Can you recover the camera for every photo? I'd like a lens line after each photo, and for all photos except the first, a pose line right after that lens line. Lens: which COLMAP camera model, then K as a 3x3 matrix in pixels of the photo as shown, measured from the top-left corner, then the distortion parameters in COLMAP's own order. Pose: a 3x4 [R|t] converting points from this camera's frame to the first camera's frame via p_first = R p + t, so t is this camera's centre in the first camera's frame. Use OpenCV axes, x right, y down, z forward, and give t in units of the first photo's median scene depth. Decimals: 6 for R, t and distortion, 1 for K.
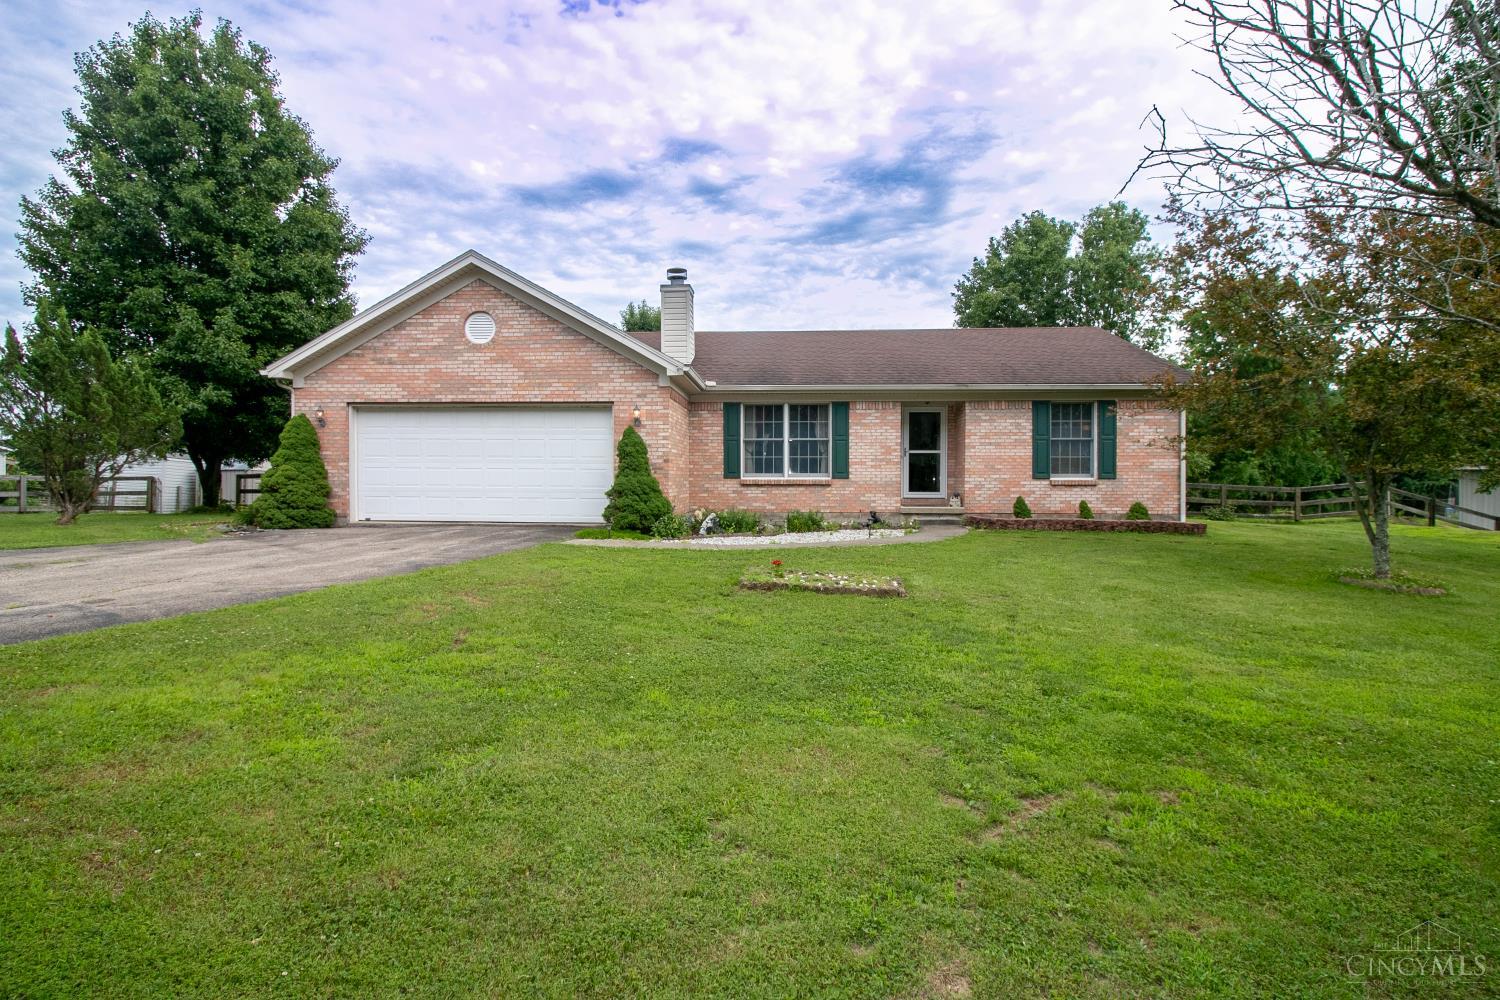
lens RADIAL K [[720.4, 0, 747.8], [0, 720.4, 472.8], [0, 0, 1]] dist [-0.010374, -0.000909]
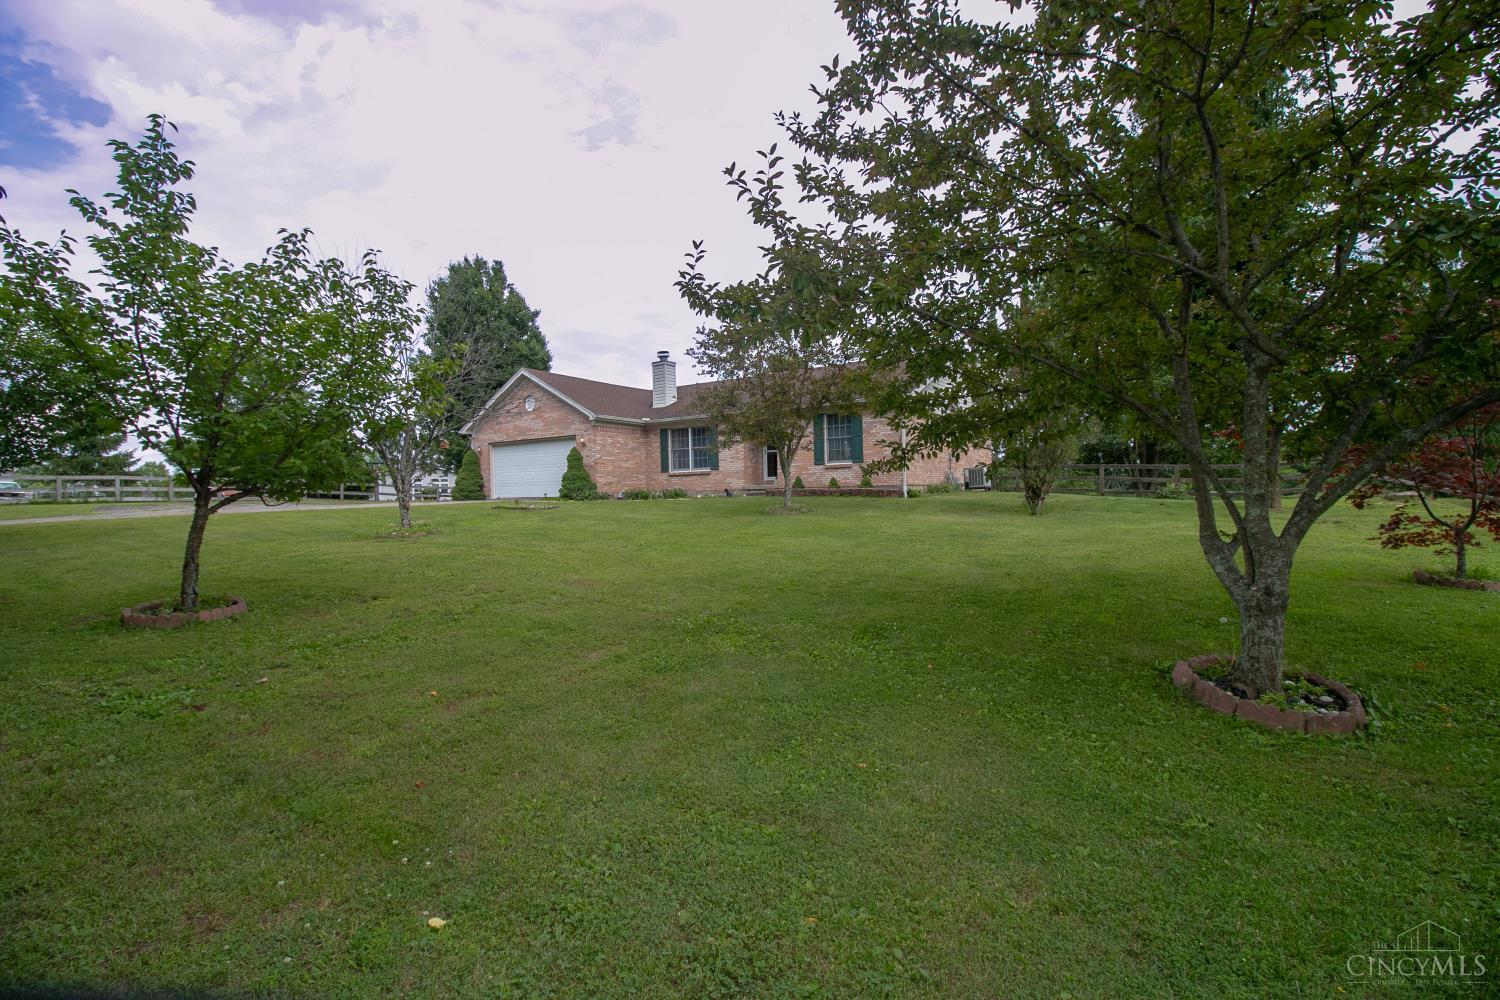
lens RADIAL K [[685.3, 0, 746.9], [0, 685.3, 483.1], [0, 0, 1]] dist [-0.001207, -0.012821]
pose [[0.864907, -0.030978, -0.500976, 1.006551], [0.029062, 0.999510, -0.011630, 0.060243], [0.501091, -0.004501, 0.865383, -0.346208]]
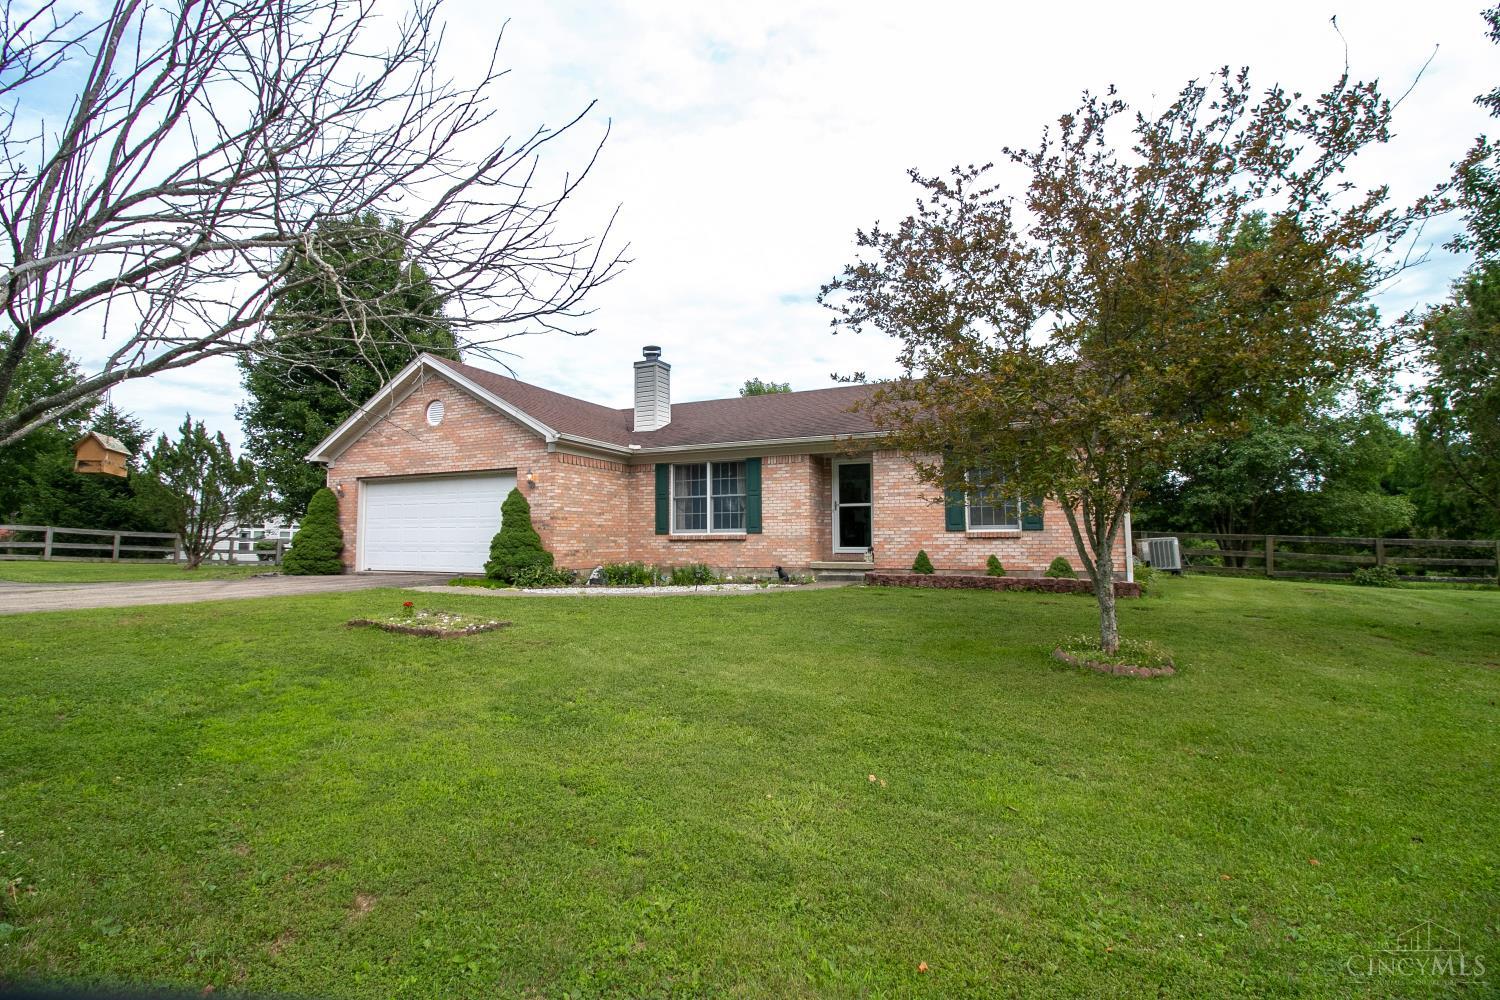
lens RADIAL K [[685.3, 0, 746.9], [0, 685.3, 483.1], [0, 0, 1]] dist [-0.001207, -0.012821]
pose [[0.930274, -0.037955, -0.364896, 0.479641], [0.009340, 0.996762, -0.079868, 0.014491], [0.366746, 0.070892, 0.927616, 0.102890]]
